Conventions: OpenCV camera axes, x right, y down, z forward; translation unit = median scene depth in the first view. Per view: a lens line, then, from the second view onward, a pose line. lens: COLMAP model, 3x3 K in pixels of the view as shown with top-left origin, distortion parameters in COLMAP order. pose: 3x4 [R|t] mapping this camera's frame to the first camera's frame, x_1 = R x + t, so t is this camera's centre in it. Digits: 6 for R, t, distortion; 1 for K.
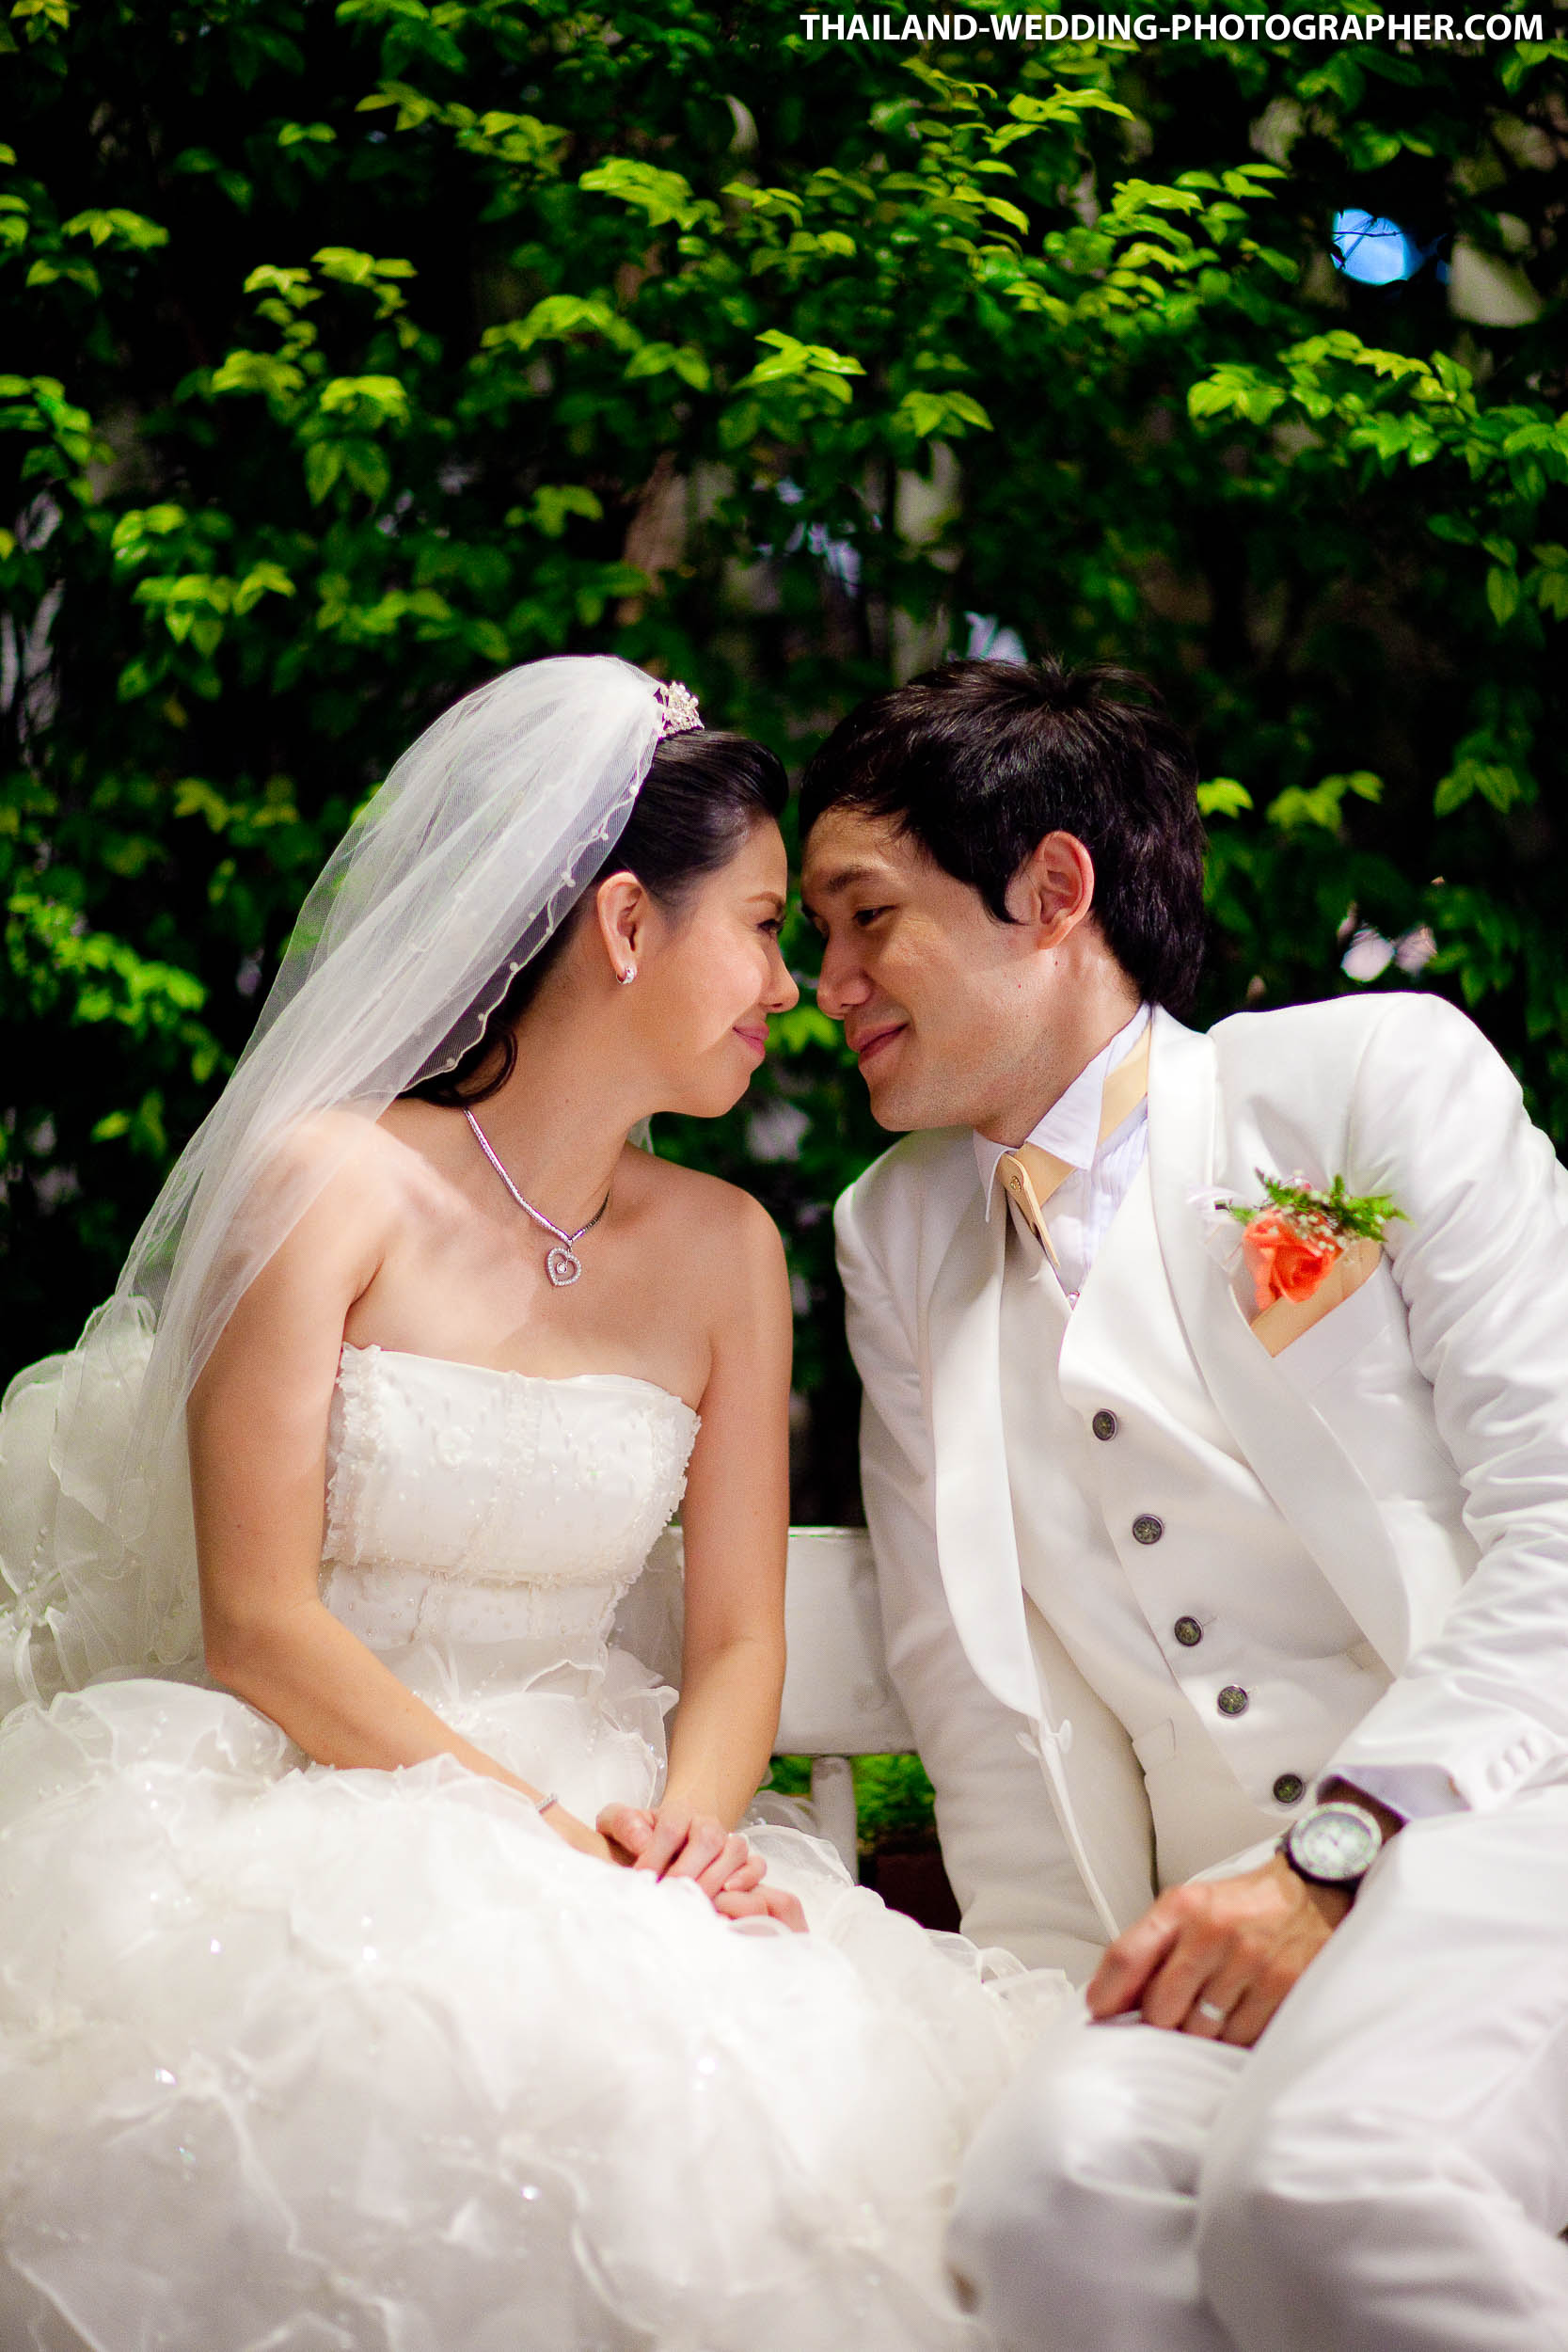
lens RADIAL K [[5733.1, 0, 784.5], [0, 5733.1, 1176.6], [0, 0, 1]] dist [-0.061643, 0.000000]
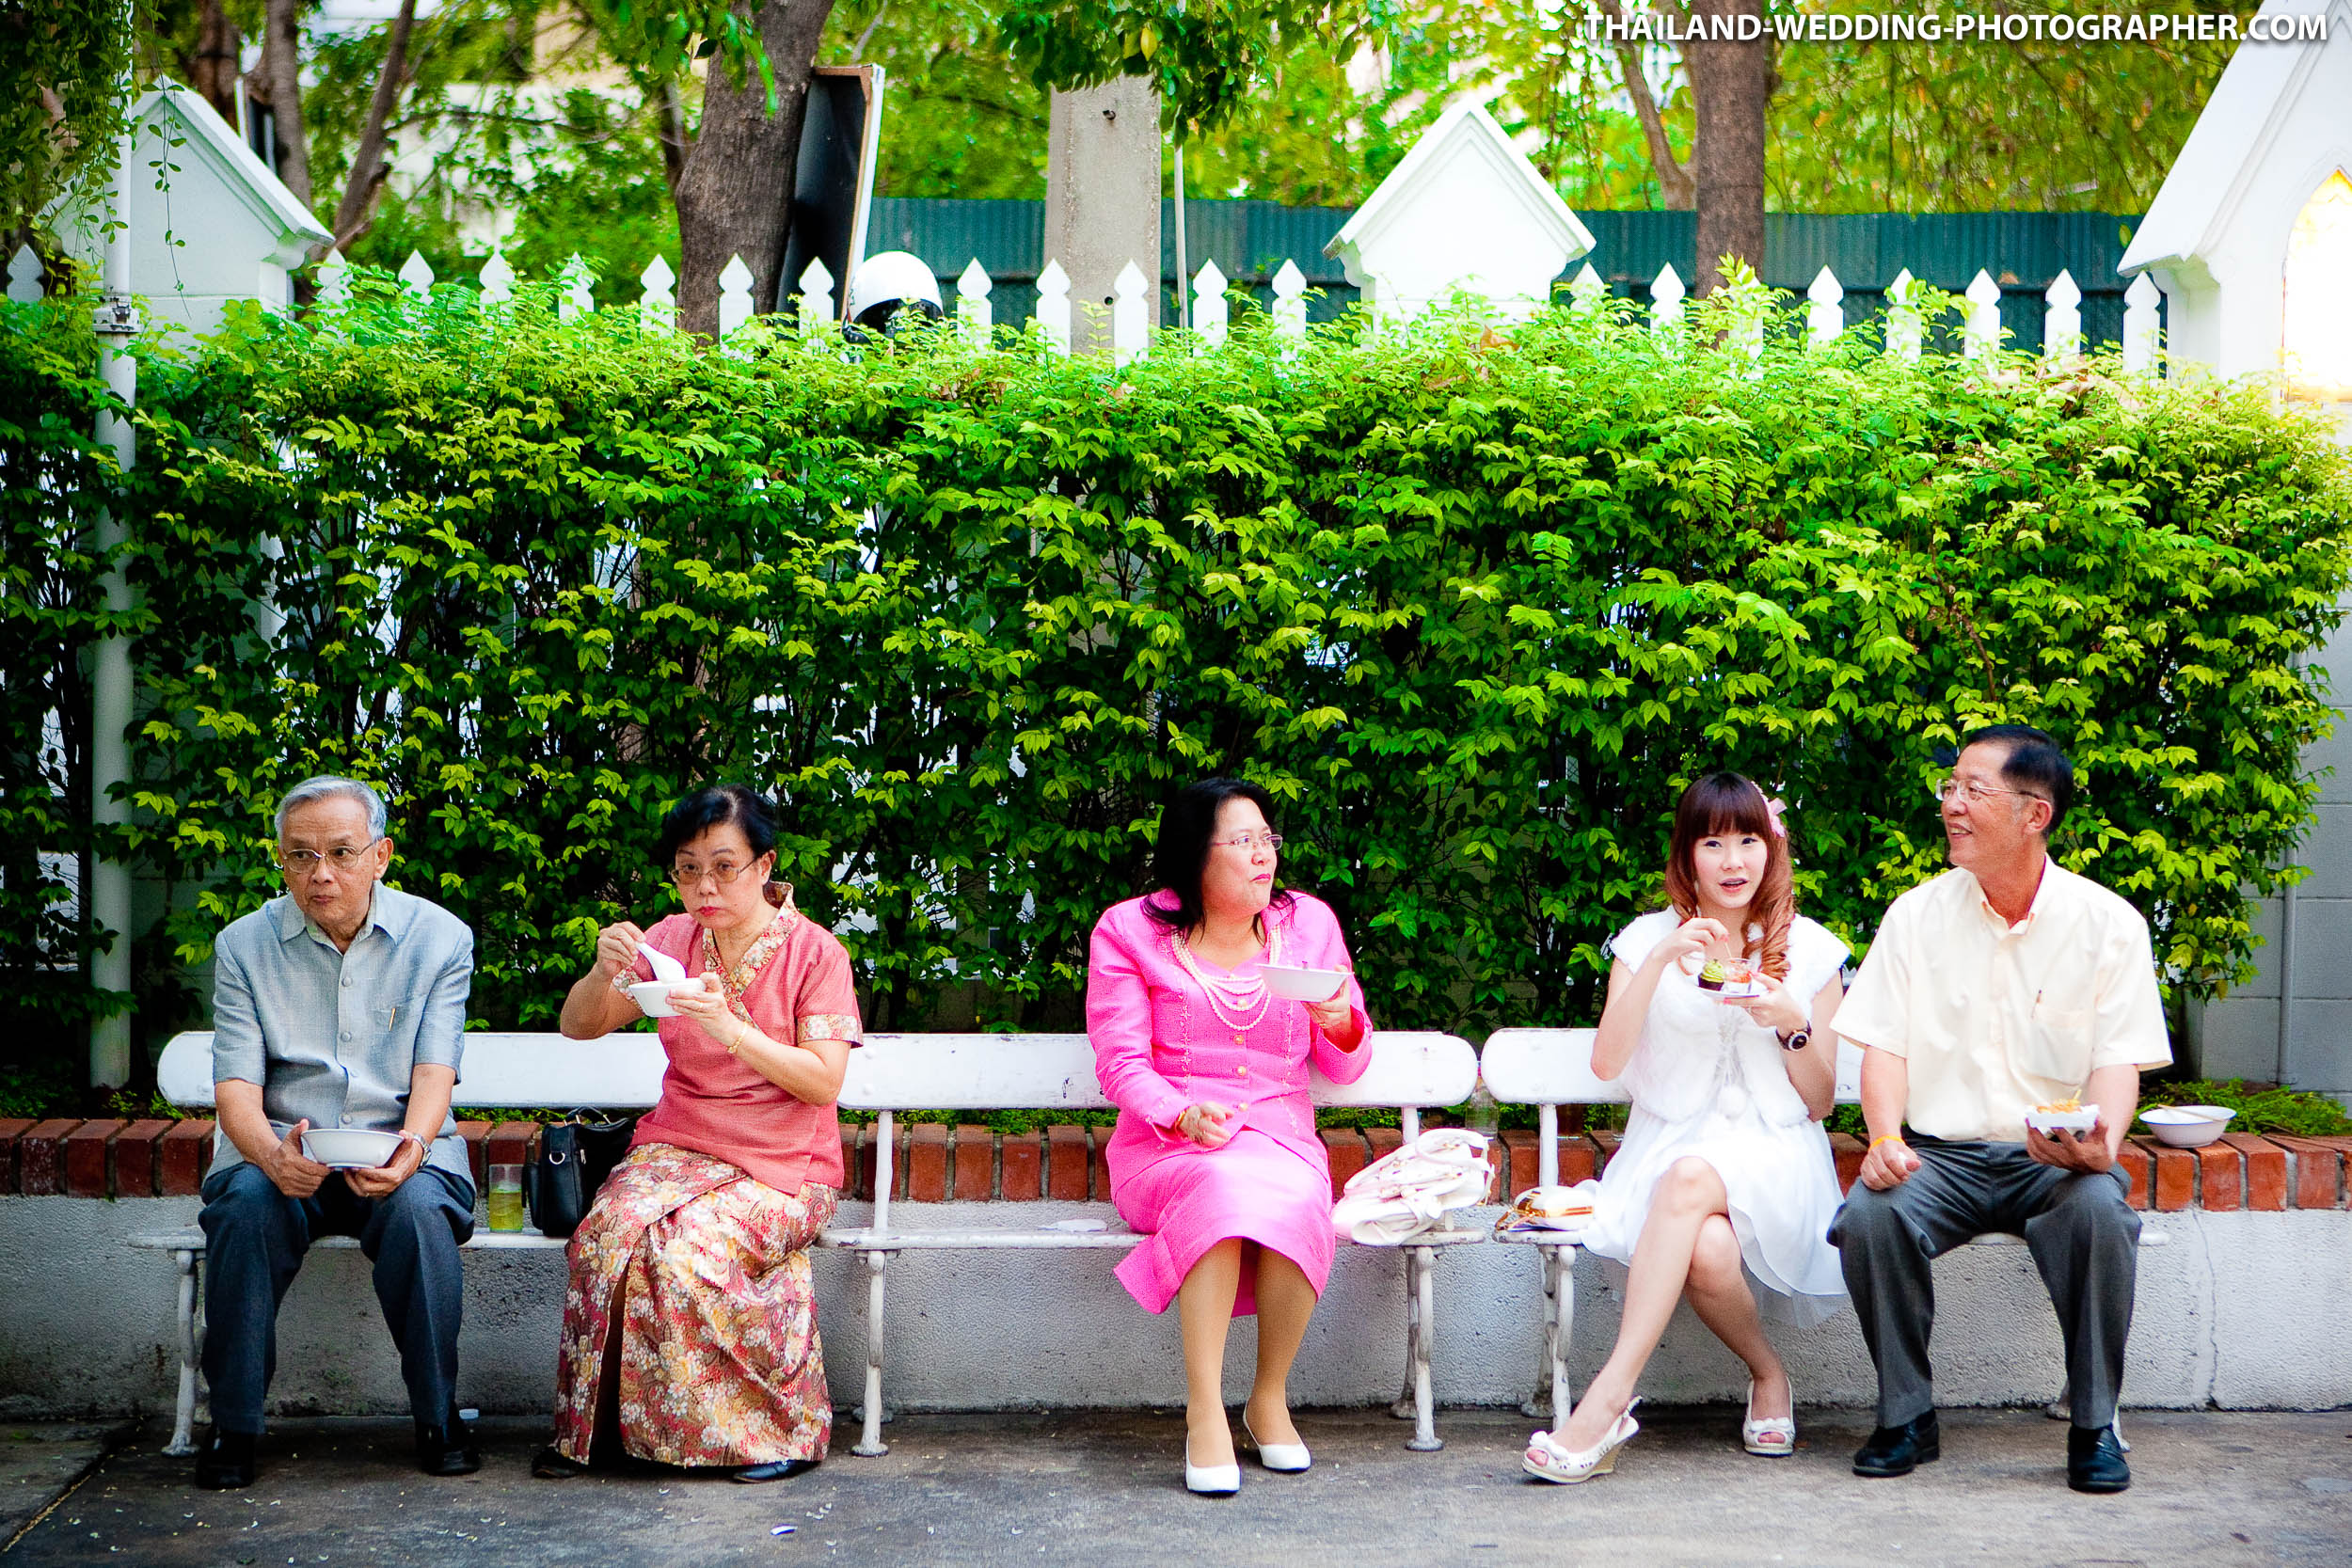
lens RADIAL K [[4930.1, 0, 1175.9], [0, 4930.1, 783.9], [0, 0, 1]] dist [-0.025136, 0.000000]
pose [[0.998791, 0.001466, 0.049136, 0.091676], [-0.003150, 0.999410, 0.034216, -0.144666], [-0.049056, -0.034329, 0.998206, -1.439904]]
